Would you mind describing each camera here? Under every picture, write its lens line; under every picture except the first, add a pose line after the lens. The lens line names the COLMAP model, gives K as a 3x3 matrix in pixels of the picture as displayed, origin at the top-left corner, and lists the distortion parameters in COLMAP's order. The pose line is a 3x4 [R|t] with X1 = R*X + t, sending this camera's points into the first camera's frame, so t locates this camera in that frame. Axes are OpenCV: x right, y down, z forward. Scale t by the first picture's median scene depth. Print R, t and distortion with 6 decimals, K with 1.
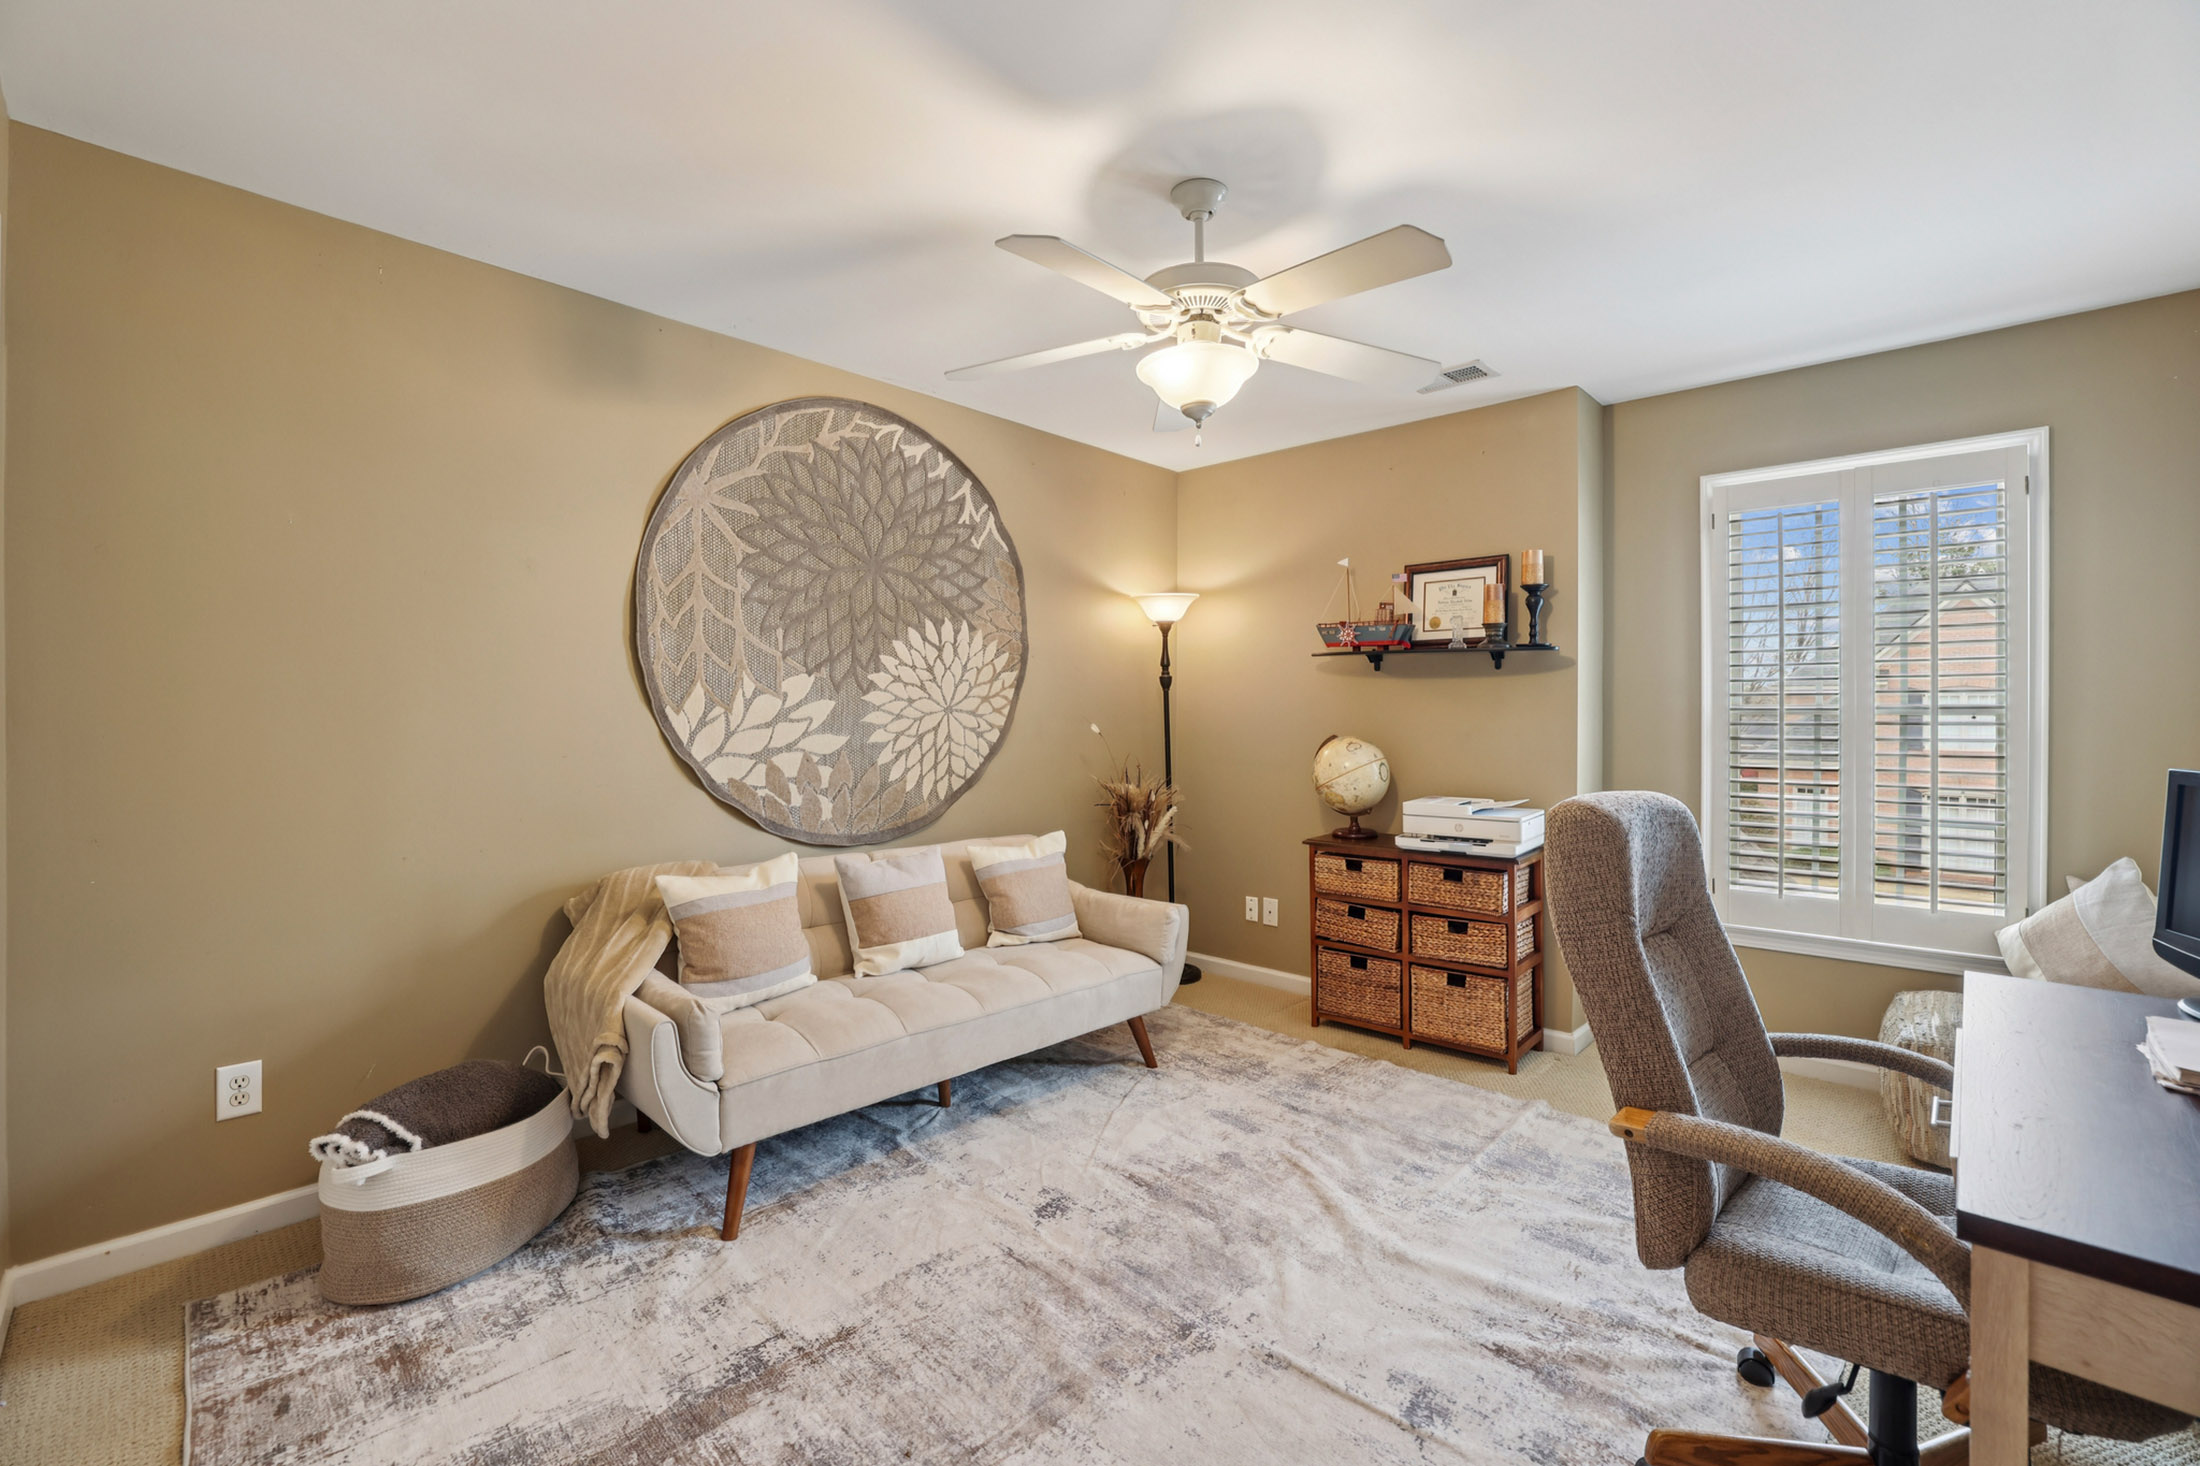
lens RADIAL K [[969.4, 0, 1111.6], [0, 969.4, 710.3], [0, 0, 1]] dist [-0.048511, 0.015883]
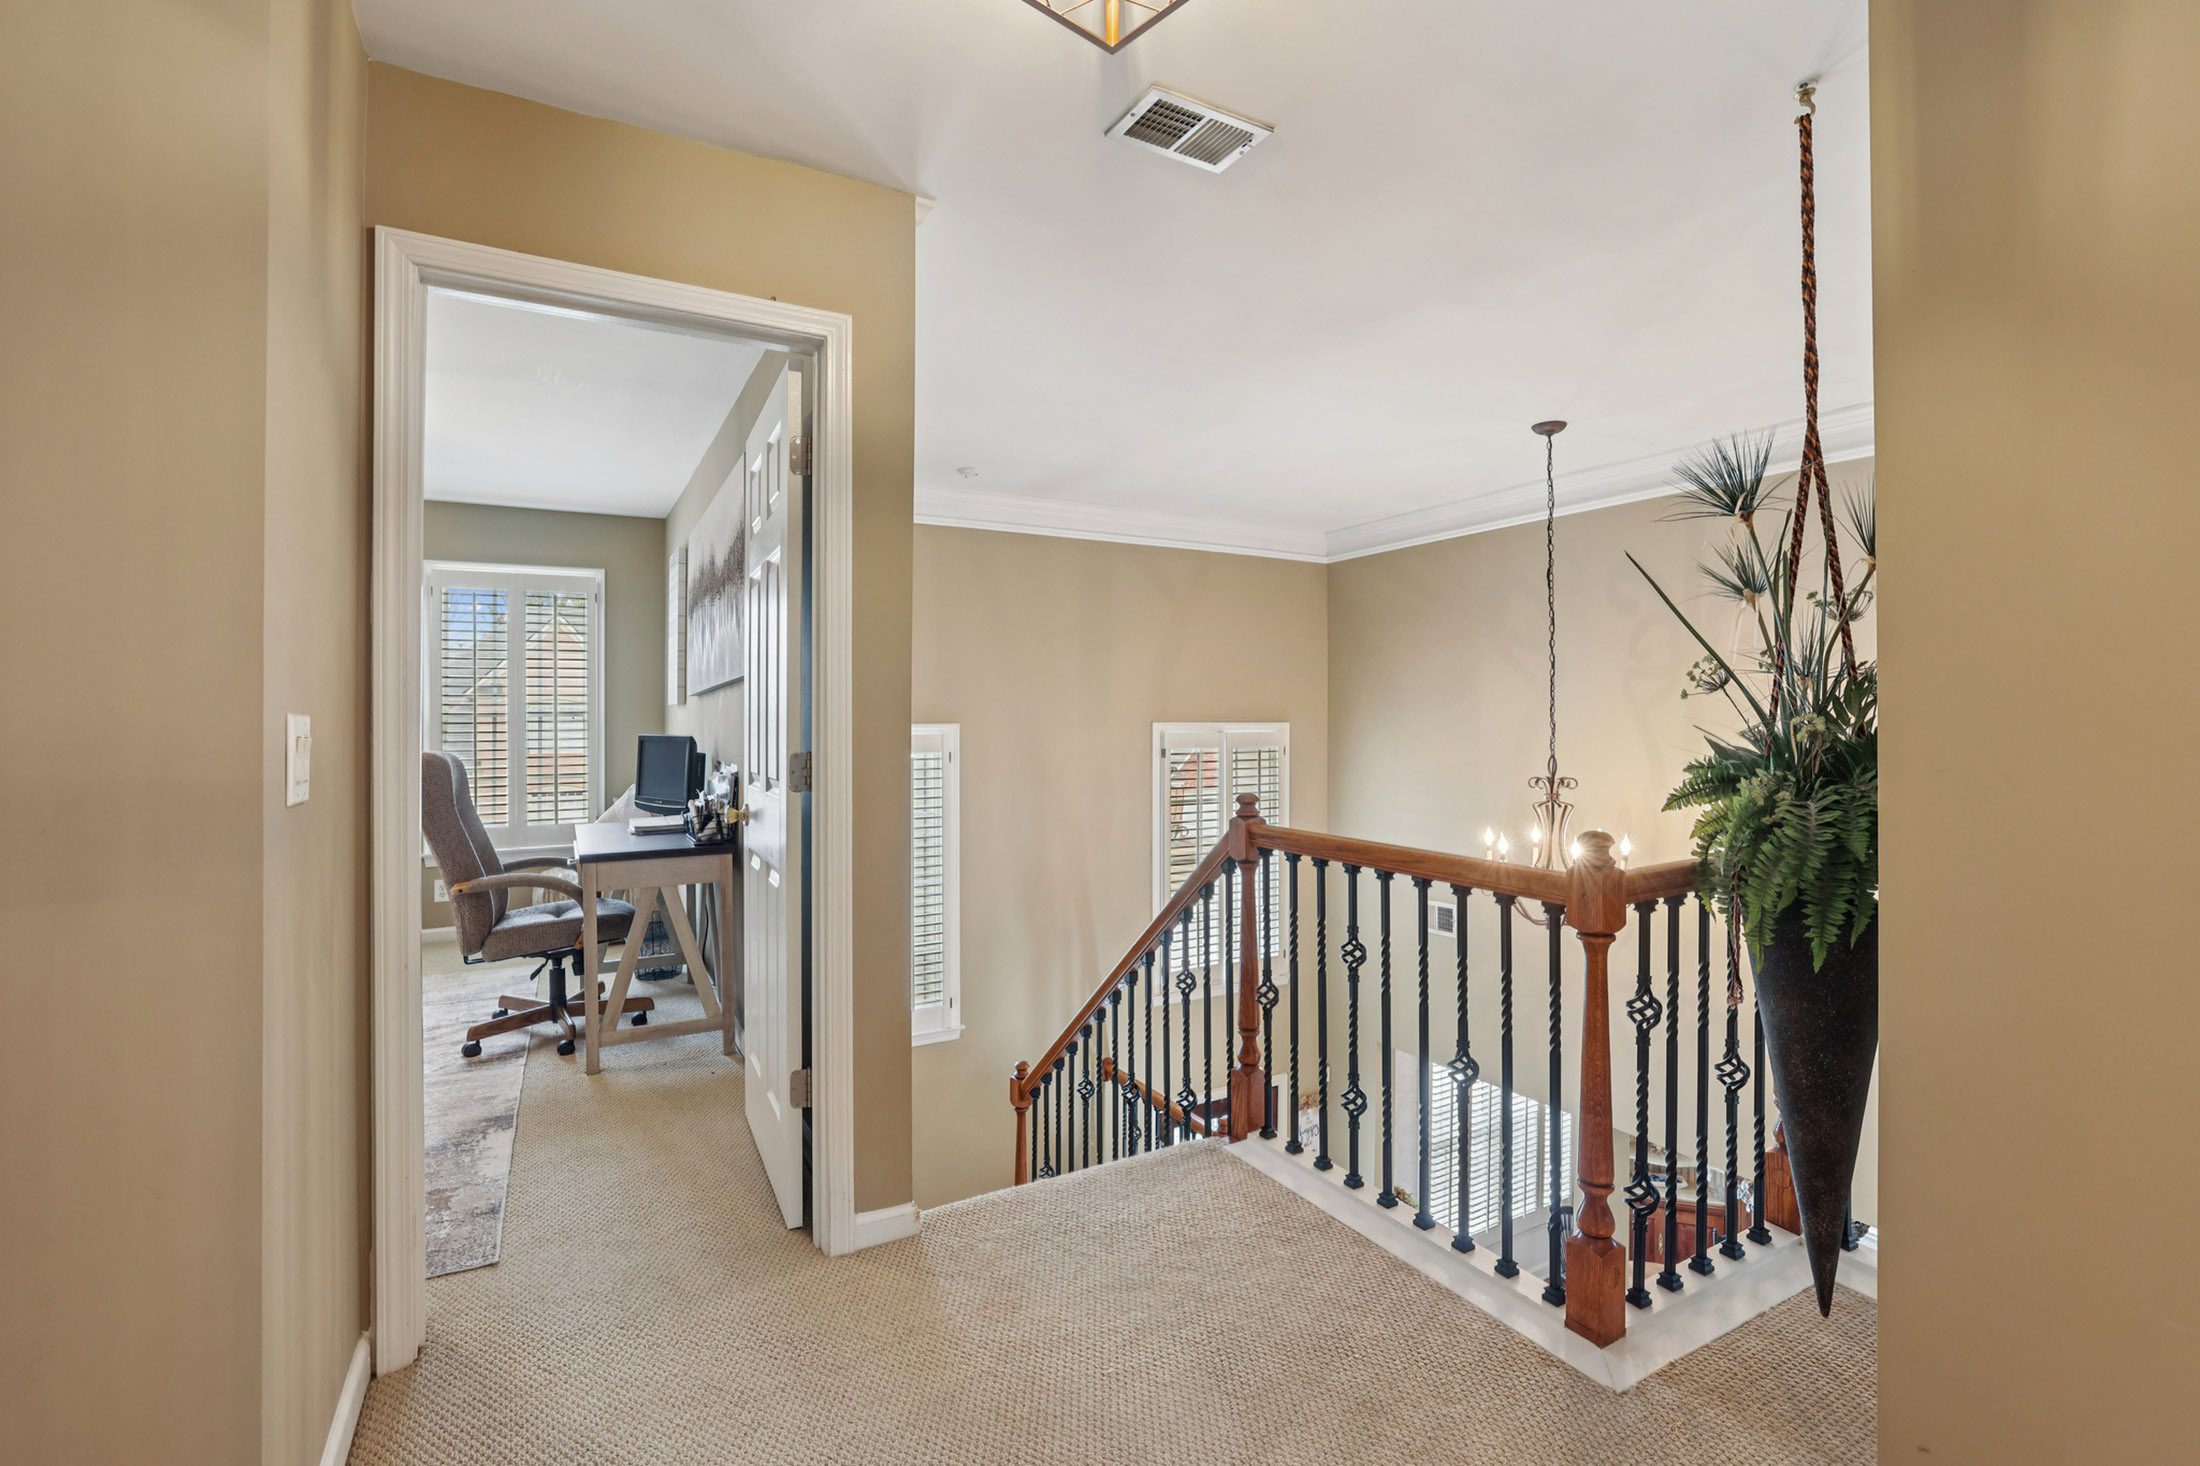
lens RADIAL K [[969.4, 0, 1111.6], [0, 969.4, 710.3], [0, 0, 1]] dist [-0.048511, 0.015883]
pose [[0.299359, -0.001949, 0.954138, -1.225111], [0.007118, 0.999975, -0.000191, 0.005371], [-0.954114, 0.006849, 0.299366, -1.263195]]
